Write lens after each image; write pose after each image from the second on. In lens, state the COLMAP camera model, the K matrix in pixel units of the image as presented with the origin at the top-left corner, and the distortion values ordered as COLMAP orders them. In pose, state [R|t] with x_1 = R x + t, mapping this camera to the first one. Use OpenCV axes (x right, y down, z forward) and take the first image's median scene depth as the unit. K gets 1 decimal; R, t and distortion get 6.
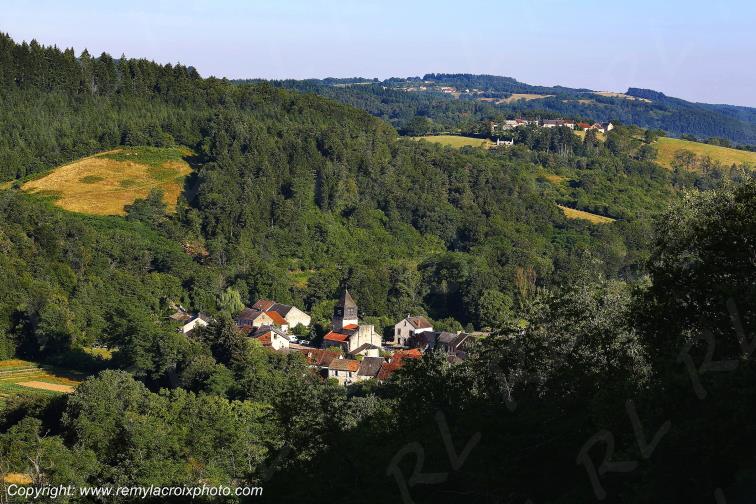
lens RADIAL K [[1902.9, 0, 377.5], [0, 1902.9, 253.2], [0, 0, 1]] dist [-0.200730, 0.000000]
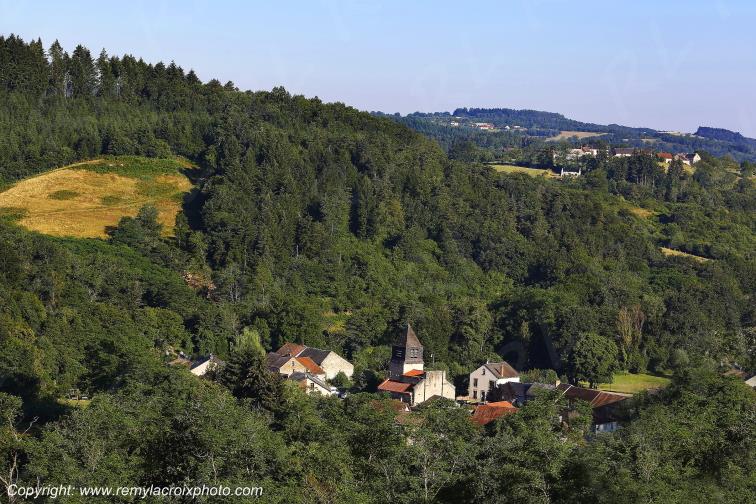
lens RADIAL K [[2223.5, 0, 379.3], [0, 2223.5, 252.2], [0, 0, 1]] dist [-0.045505, 0.000000]
pose [[0.999945, 0.009581, -0.004205, -0.016887], [-0.009721, 0.999352, -0.034650, 0.014804], [0.003870, 0.034689, 0.999391, 0.084948]]
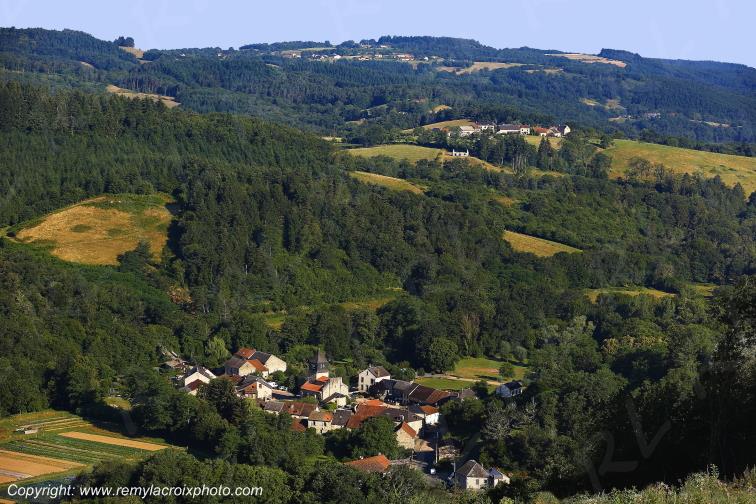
lens RADIAL K [[2193.7, 0, 378.9], [0, 2193.7, 251.7], [0, 0, 1]] dist [-0.086962, 0.000000]
pose [[0.999682, -0.008883, 0.023588, -0.007335], [0.008405, 0.999759, 0.020284, -0.048840], [-0.023763, -0.020079, 0.999516, -0.278534]]
